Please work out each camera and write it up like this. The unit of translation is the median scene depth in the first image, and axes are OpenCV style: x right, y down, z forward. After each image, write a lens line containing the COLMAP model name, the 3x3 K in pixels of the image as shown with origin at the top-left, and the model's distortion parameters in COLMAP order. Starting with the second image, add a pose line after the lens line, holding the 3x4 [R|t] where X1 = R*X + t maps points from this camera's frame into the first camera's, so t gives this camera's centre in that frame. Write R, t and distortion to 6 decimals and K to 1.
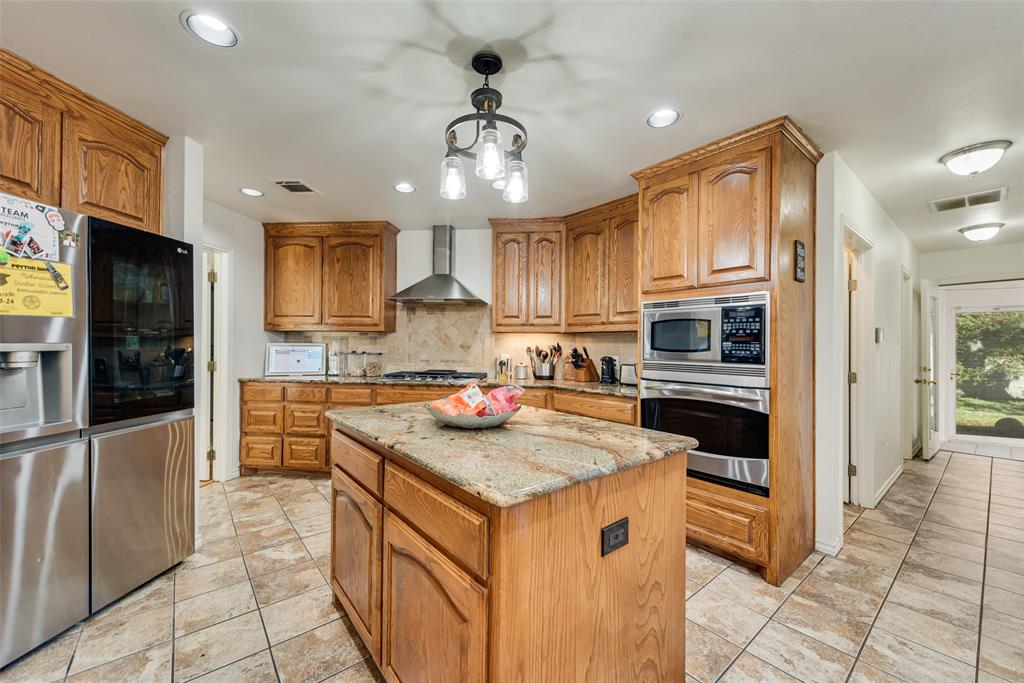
lens RADIAL K [[400.3, 0, 508.4], [0, 400.3, 344.9], [0, 0, 1]] dist [0.007419, -0.001147]
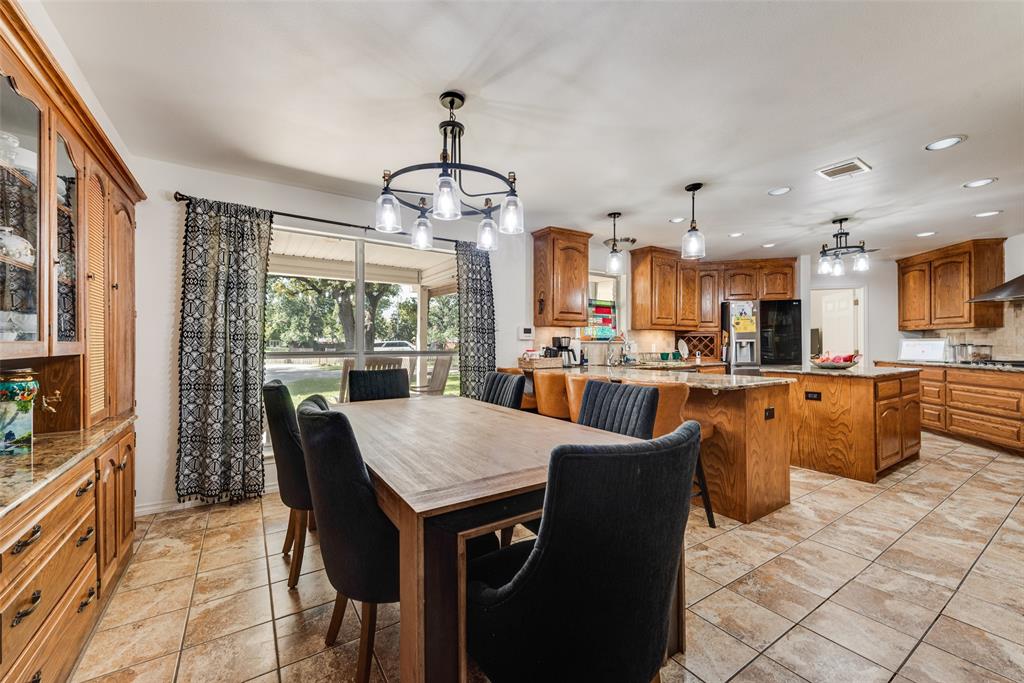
lens RADIAL K [[400.3, 0, 506.3], [0, 400.3, 343.0], [0, 0, 1]] dist [0.007419, -0.001147]
pose [[-0.105330, -0.010723, -0.994380, 1.236658], [0.002660, 0.999935, -0.011065, 0.028129], [0.994434, -0.003811, -0.105294, -0.364408]]
